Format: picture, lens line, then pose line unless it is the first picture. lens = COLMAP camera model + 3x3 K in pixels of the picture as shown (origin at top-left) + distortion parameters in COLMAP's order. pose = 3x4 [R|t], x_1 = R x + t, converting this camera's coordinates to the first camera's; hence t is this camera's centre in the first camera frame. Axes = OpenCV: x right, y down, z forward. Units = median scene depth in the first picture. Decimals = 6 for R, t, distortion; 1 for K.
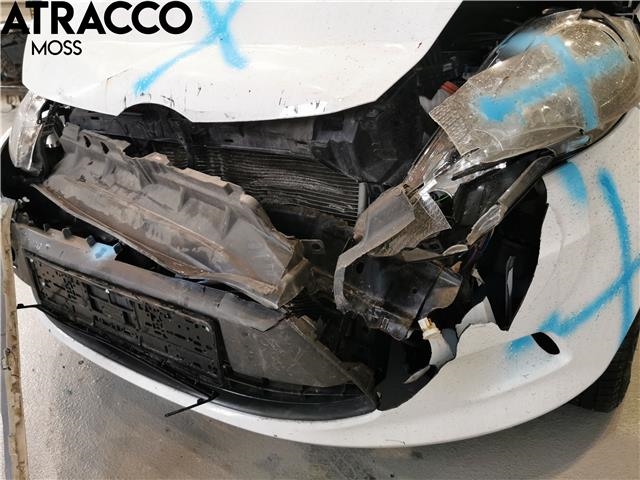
lens RADIAL K [[457.4, 0, 320.0], [0, 457.4, 240.0], [0, 0, 1]] dist [0.003320, 0.000379]
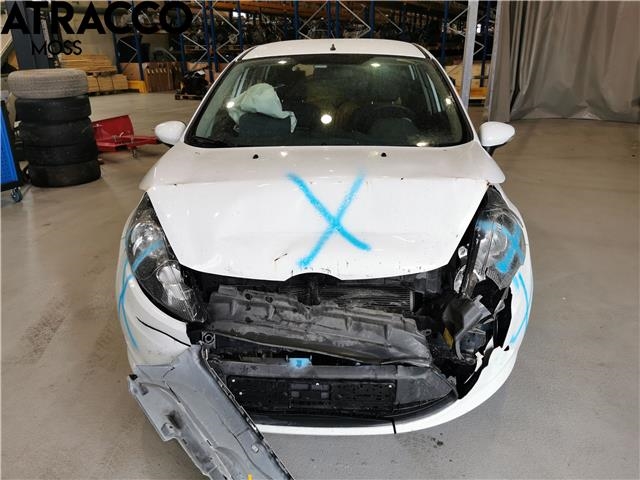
lens RADIAL K [[457.4, 0, 320.0], [0, 457.4, 240.0], [0, 0, 1]] dist [0.003320, 0.000379]
pose [[0.881569, -0.164428, 0.442493, -1.117618], [0.178952, 0.983816, 0.009058, -0.438163], [-0.436821, 0.071200, 0.896726, -0.610163]]
